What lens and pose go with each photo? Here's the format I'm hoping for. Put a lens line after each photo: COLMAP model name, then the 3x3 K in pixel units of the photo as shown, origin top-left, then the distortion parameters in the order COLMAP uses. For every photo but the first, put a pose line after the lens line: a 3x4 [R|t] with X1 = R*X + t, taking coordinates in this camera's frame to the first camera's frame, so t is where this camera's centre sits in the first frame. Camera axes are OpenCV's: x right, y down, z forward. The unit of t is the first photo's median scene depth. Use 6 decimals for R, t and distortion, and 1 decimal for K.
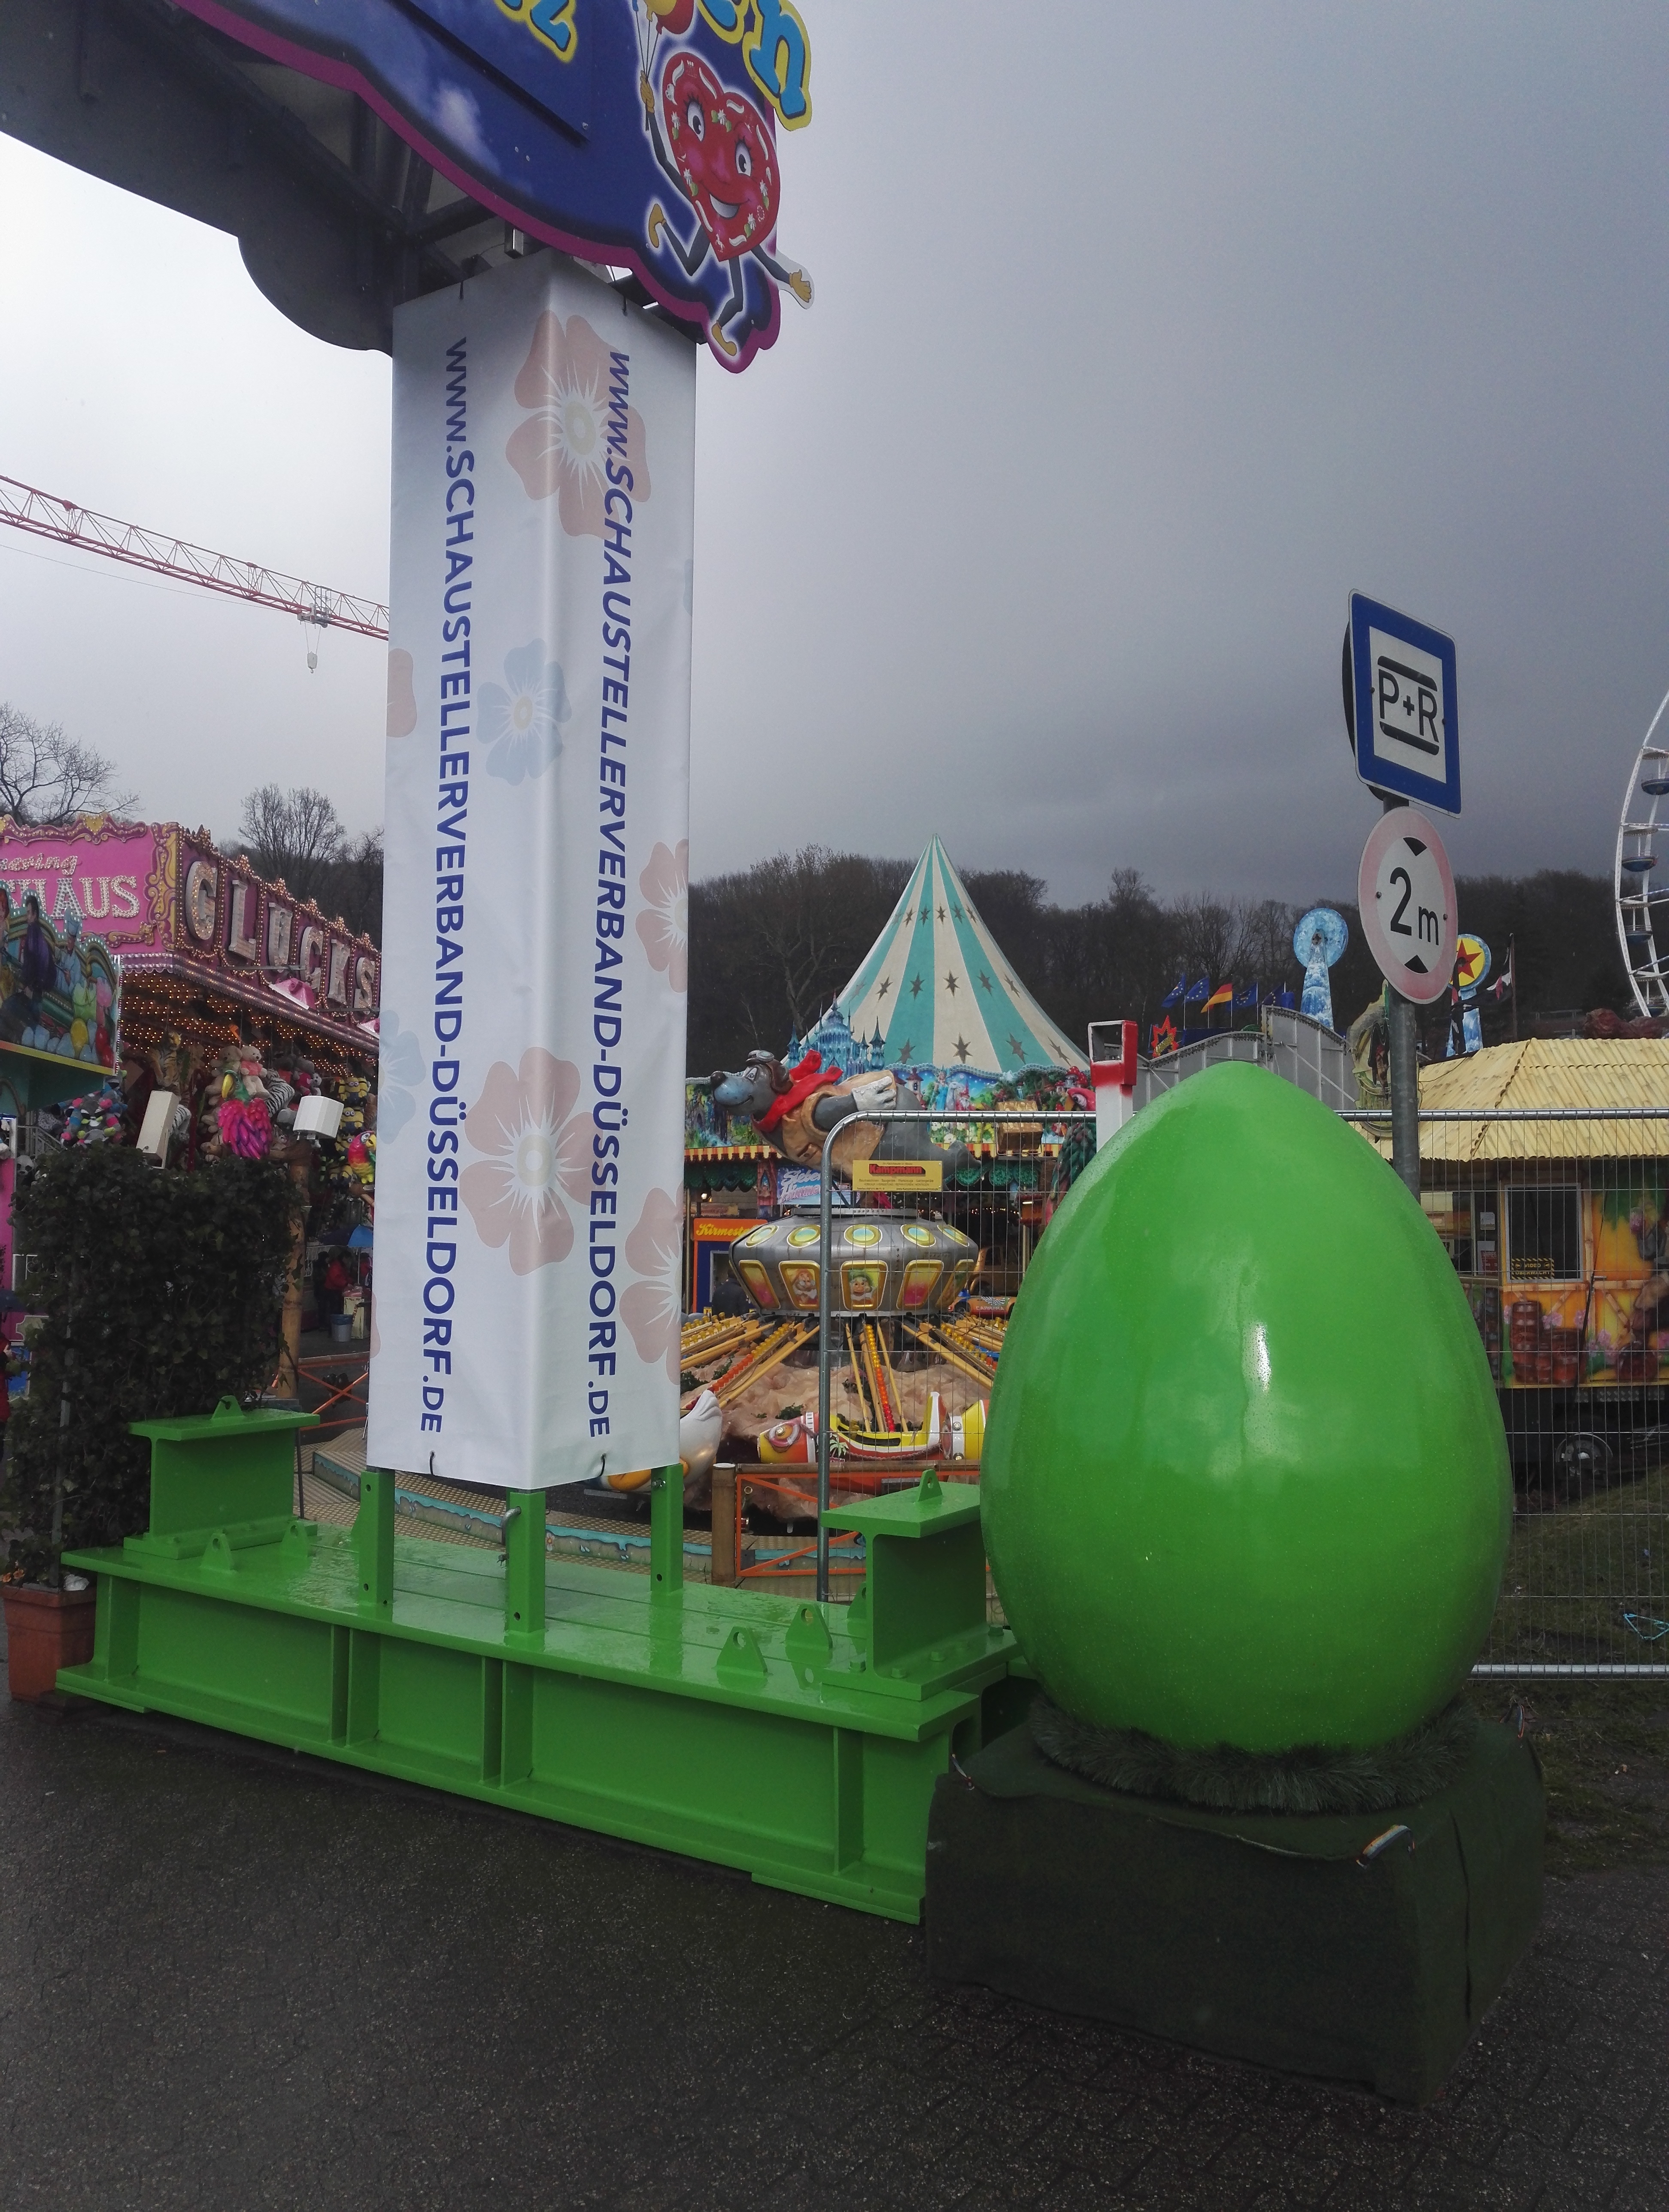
lens RADIAL K [[1788.6, 0, 834.5], [0, 1788.6, 1106.0], [0, 0, 1]] dist [0.029741, 0.068807]
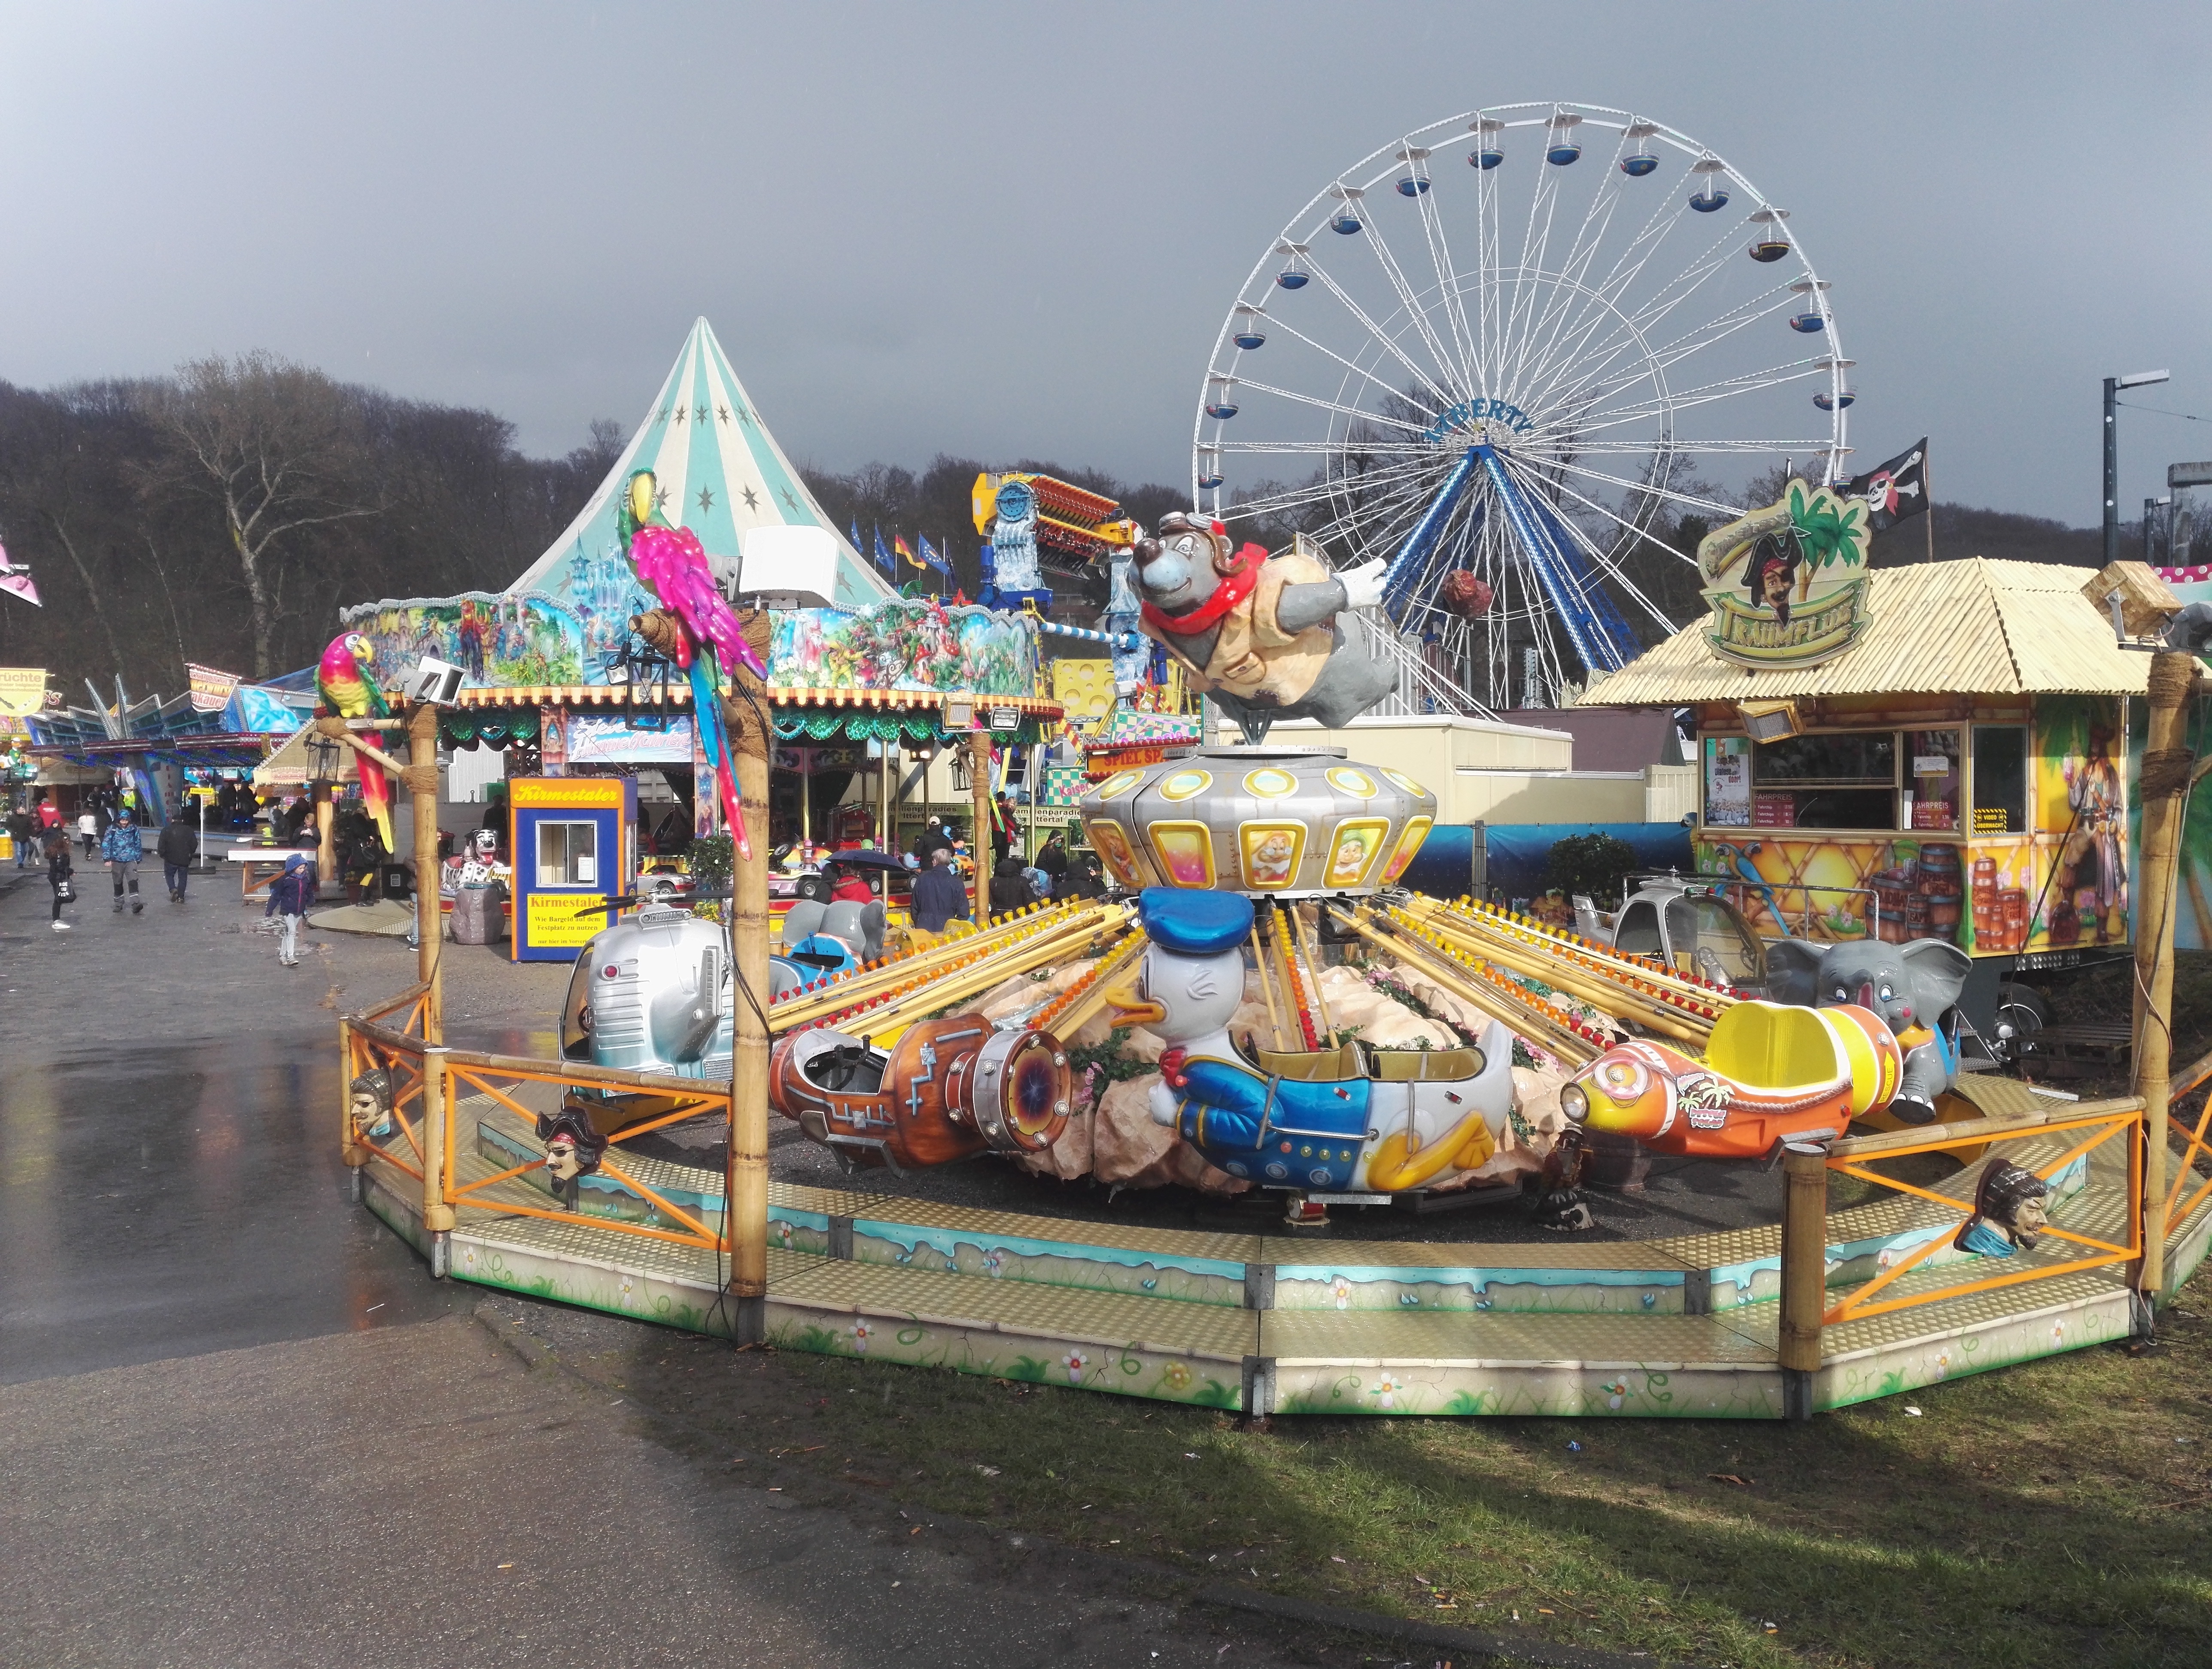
lens RADIAL K [[1775.1, 0, 1144.3], [0, 1775.1, 814.7], [0, 0, 1]] dist [0.046406, 0.014550]
pose [[0.891445, -0.009348, 0.453032, -0.167243], [-0.025715, 0.997132, 0.071176, 0.016392], [-0.452398, -0.075099, 0.888648, 0.187522]]
